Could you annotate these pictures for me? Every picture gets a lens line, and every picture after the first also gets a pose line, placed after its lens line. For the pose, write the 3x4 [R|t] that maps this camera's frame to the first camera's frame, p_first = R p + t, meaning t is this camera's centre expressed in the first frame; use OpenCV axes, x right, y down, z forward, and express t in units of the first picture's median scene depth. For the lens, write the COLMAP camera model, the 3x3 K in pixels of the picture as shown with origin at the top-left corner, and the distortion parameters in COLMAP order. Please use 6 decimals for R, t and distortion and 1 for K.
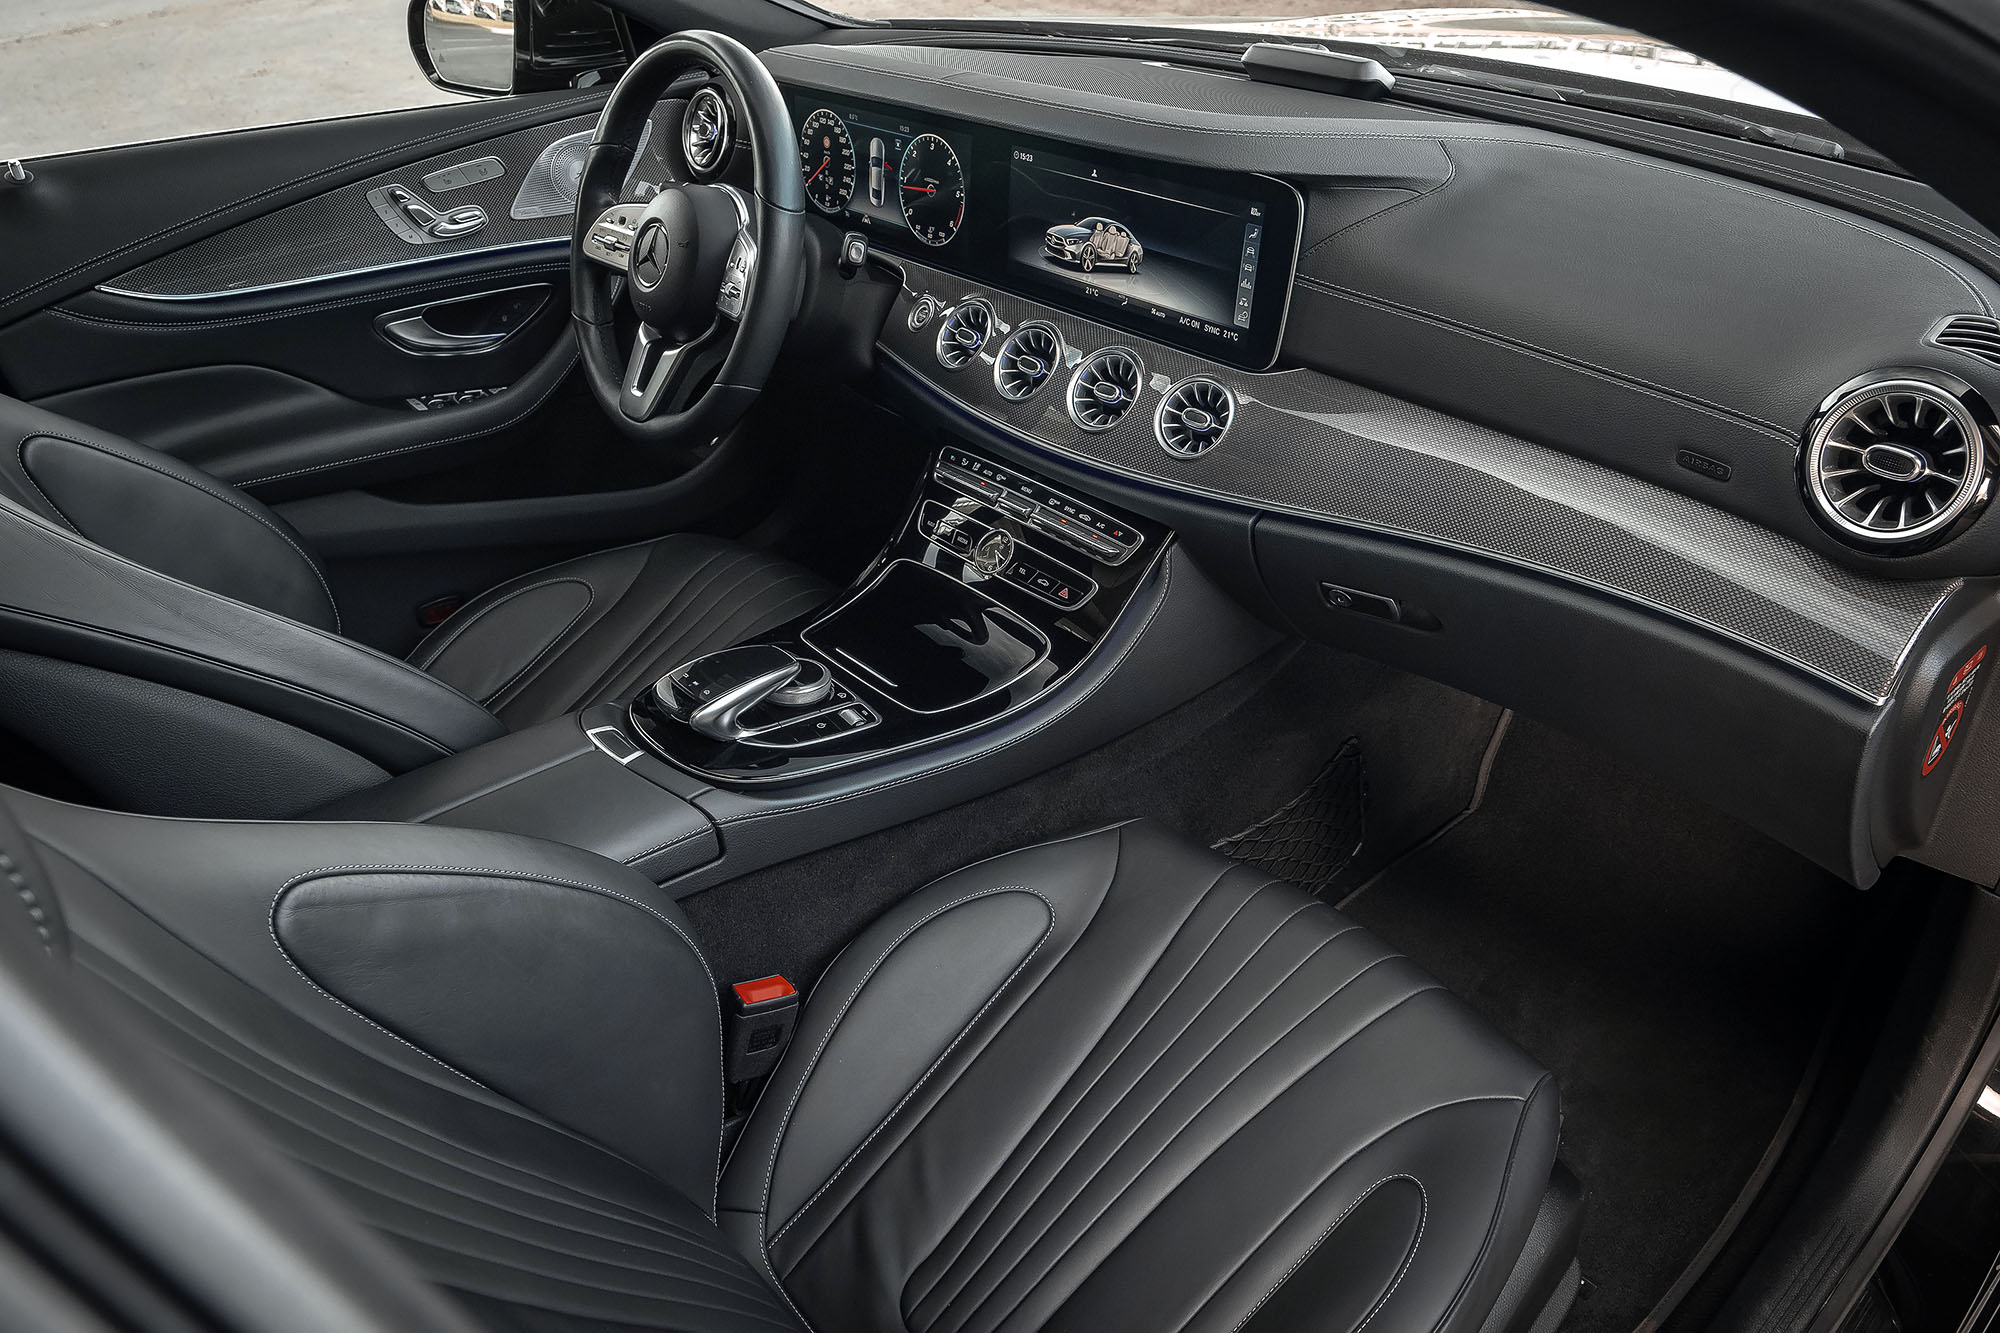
lens RADIAL K [[1450.1, 0, 1016.4], [0, 1450.1, 676.6], [0, 0, 1]] dist [-0.012247, -0.004131]
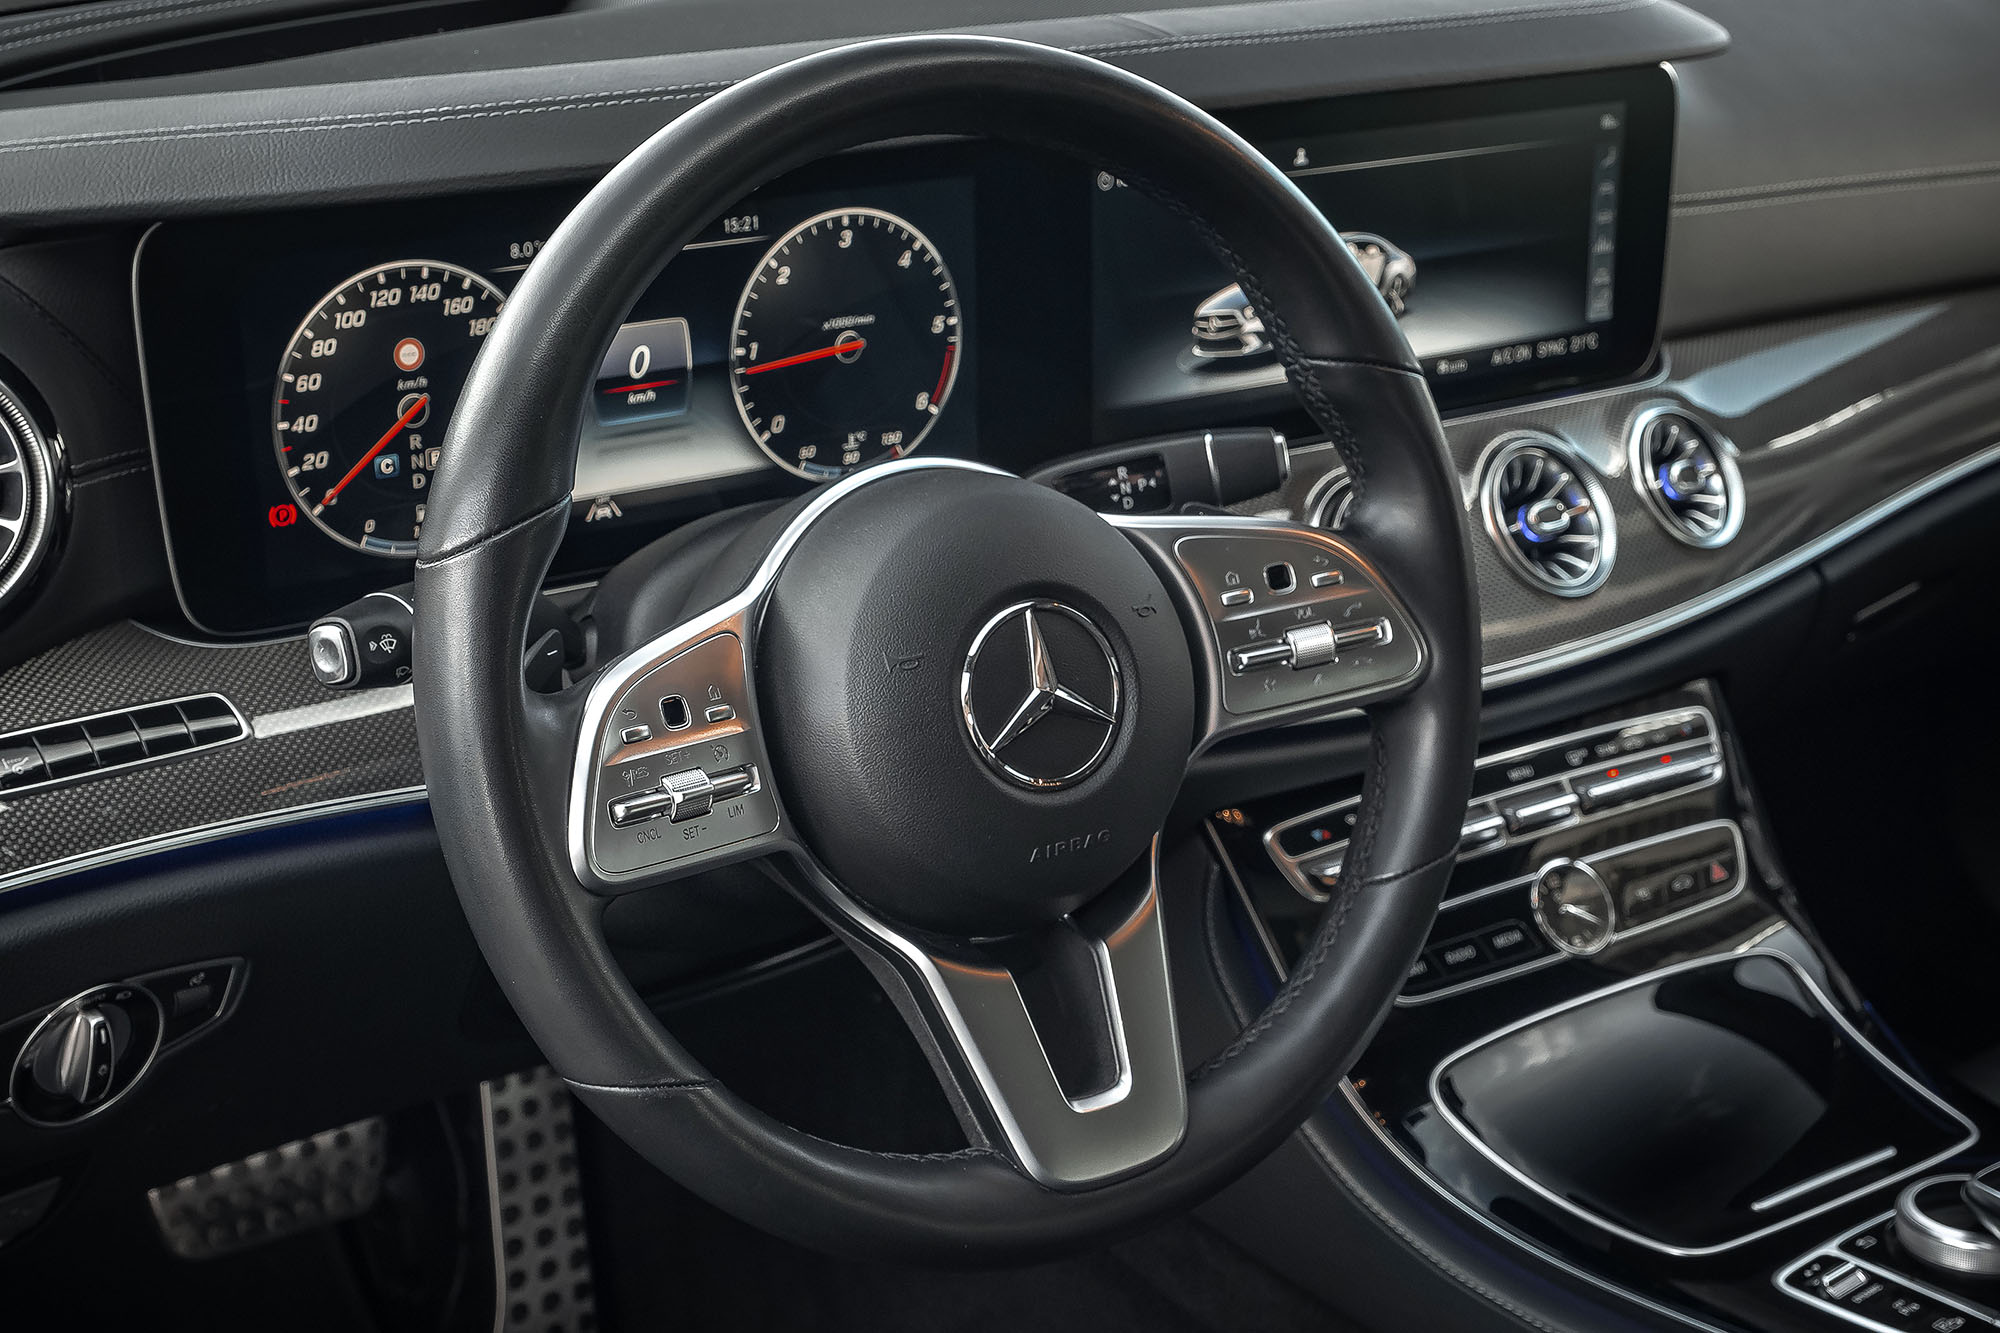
lens RADIAL K [[3107.4, 0, 1005.3], [0, 3107.4, 753.0], [0, 0, 1]] dist [0.007010, 0.000000]
pose [[0.086944, -0.380409, 0.920722, -0.974835], [0.477137, 0.827222, 0.296722, -0.531773], [-0.874517, 0.413513, 0.253430, 0.894683]]
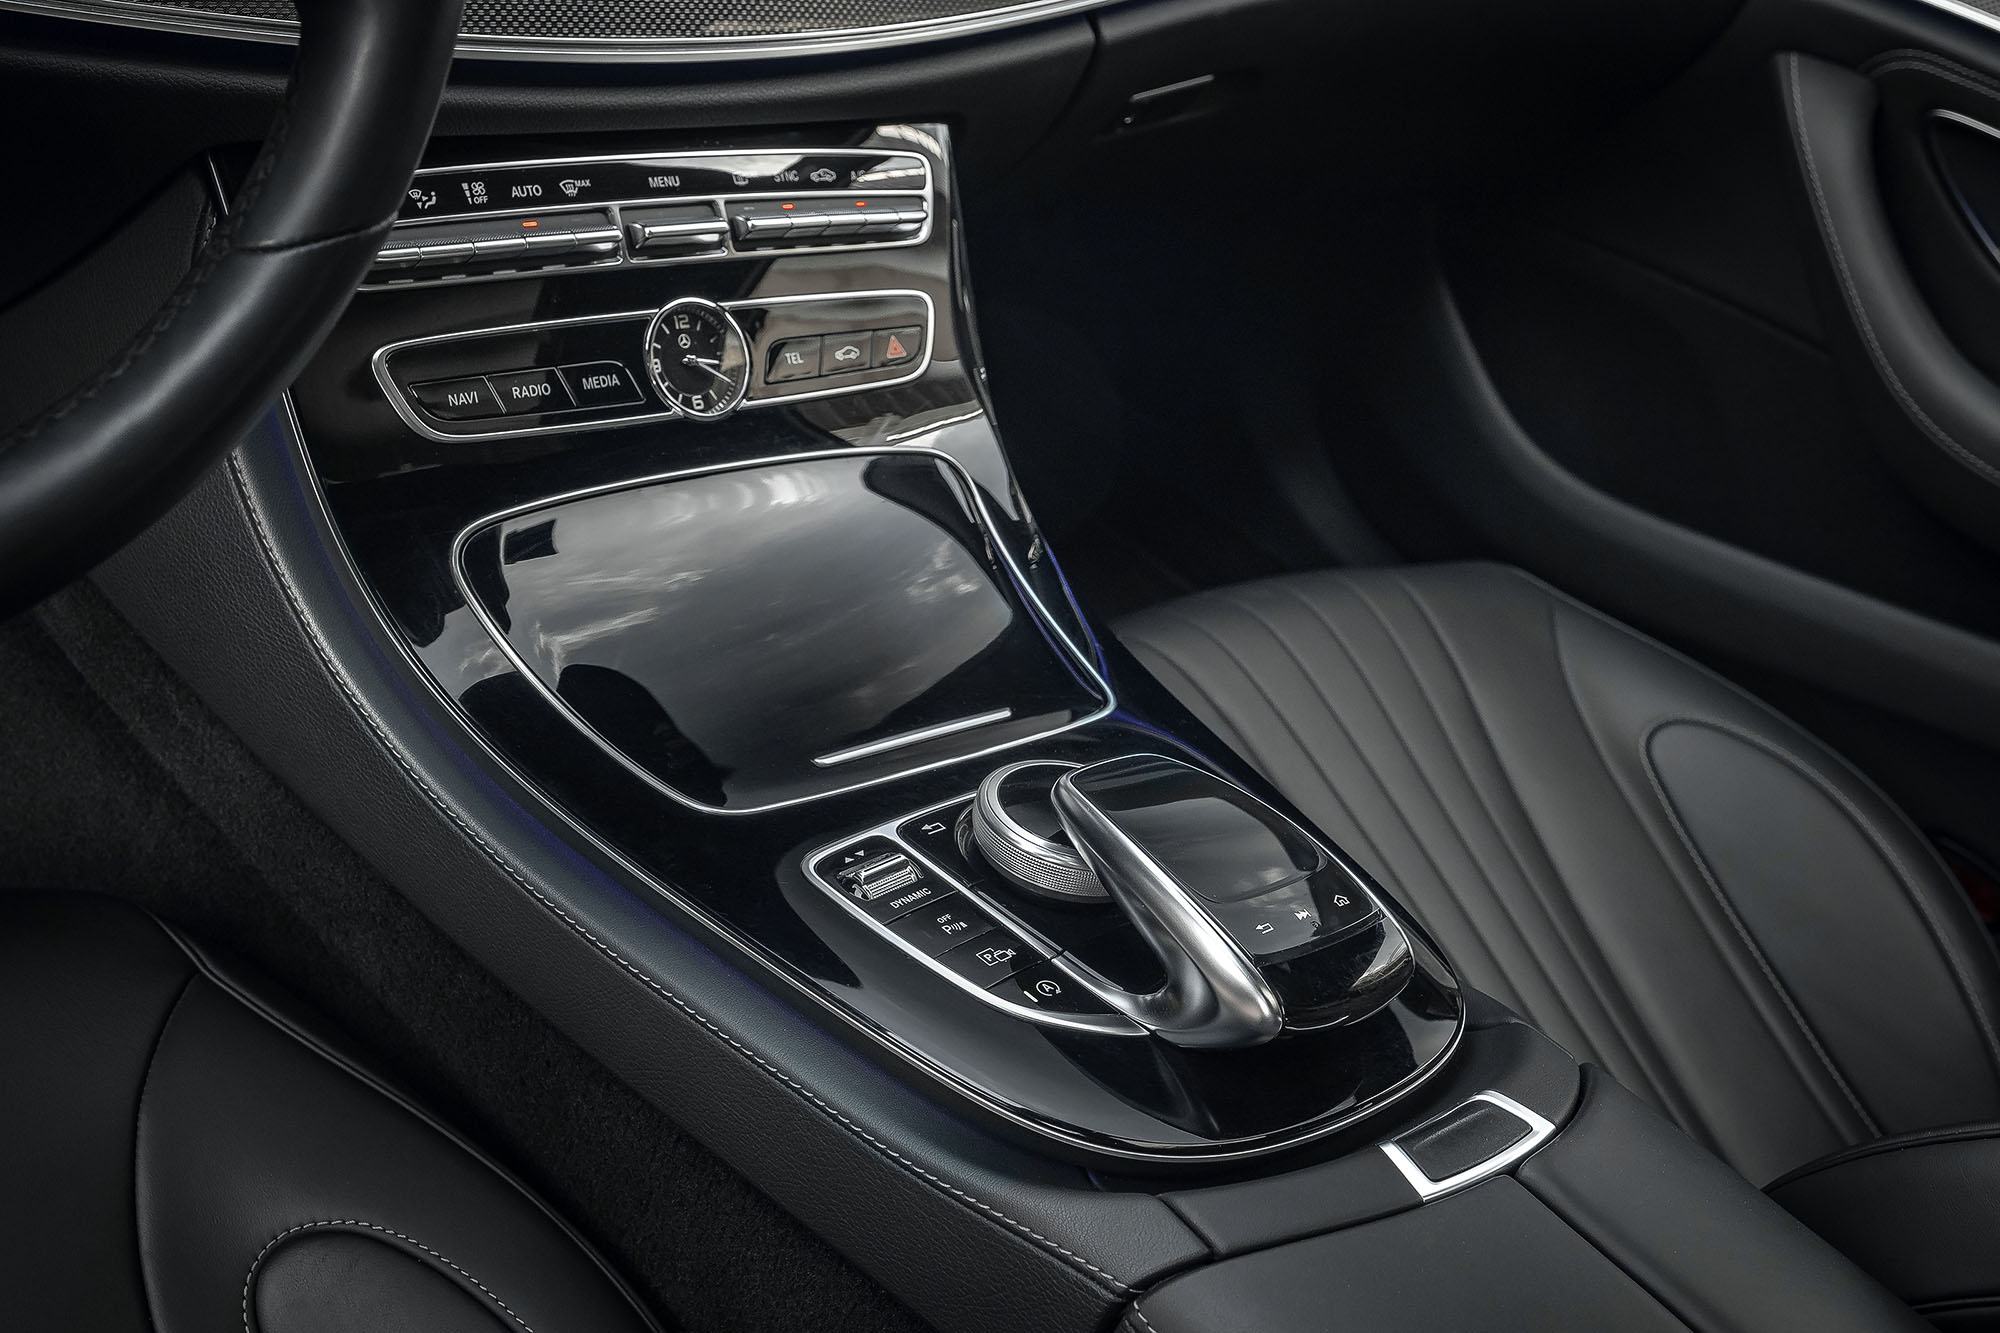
lens RADIAL K [[2407.3, 0, 1006.5], [0, 2407.3, 670.3], [0, 0, 1]] dist [-0.010867, 0.000000]
pose [[0.006361, -0.532737, 0.846257, -0.617446], [0.264482, 0.817034, 0.512352, -0.332597], [-0.964370, 0.220561, 0.146096, 0.855530]]
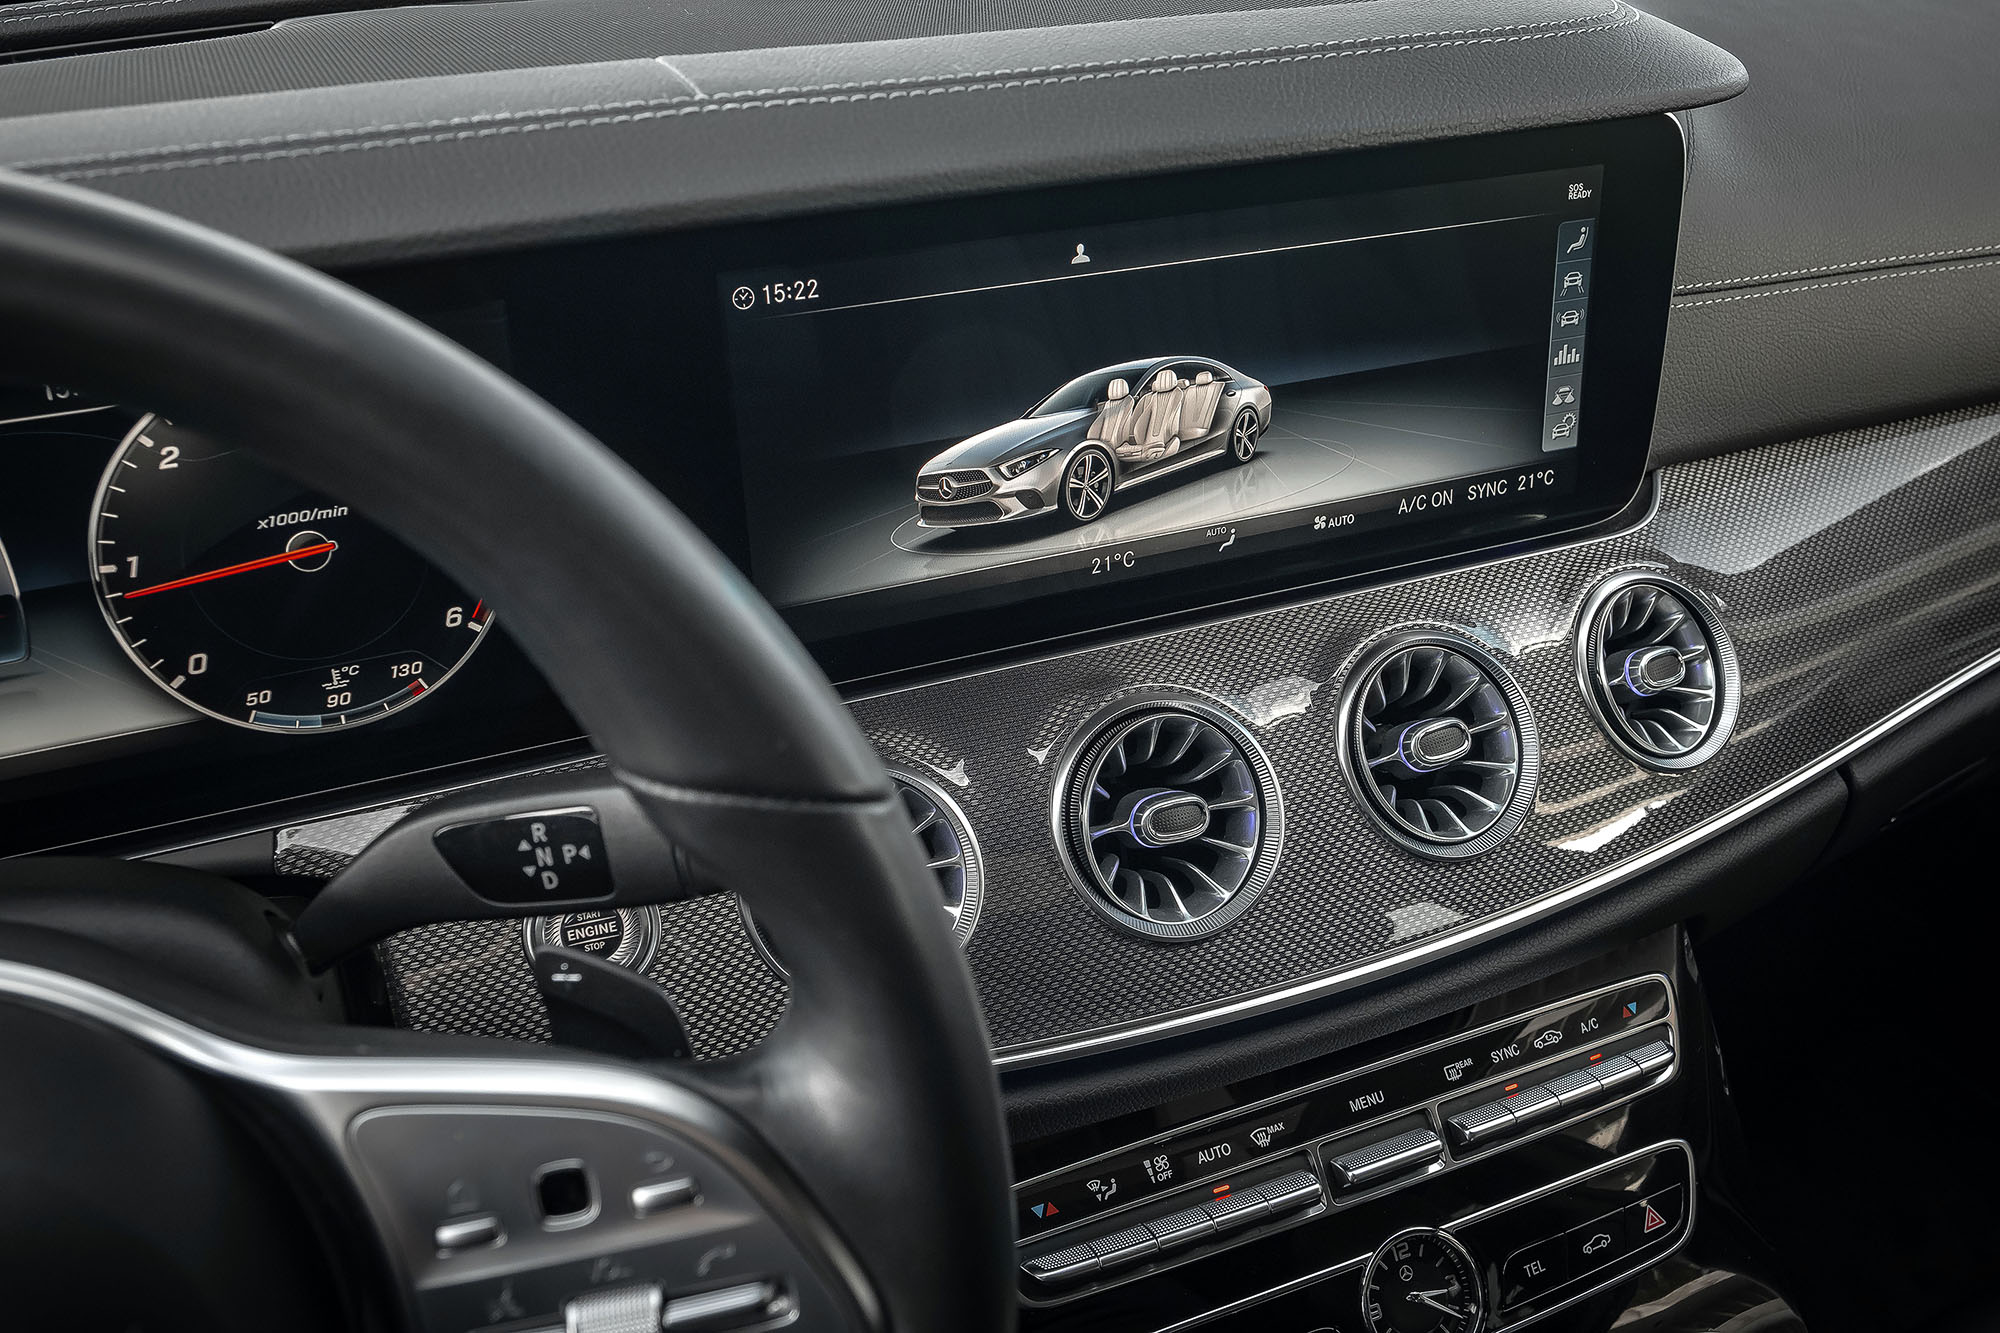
lens RADIAL K [[1872.1, 0, 1024.0], [0, 1872.1, 624.2], [0, 0, 1]] dist [-0.016402, 0.000000]
pose [[0.292850, -0.439803, 0.849006, -0.360787], [0.494891, 0.829466, 0.258977, -0.391474], [-0.818121, 0.344324, 0.460564, 0.826482]]
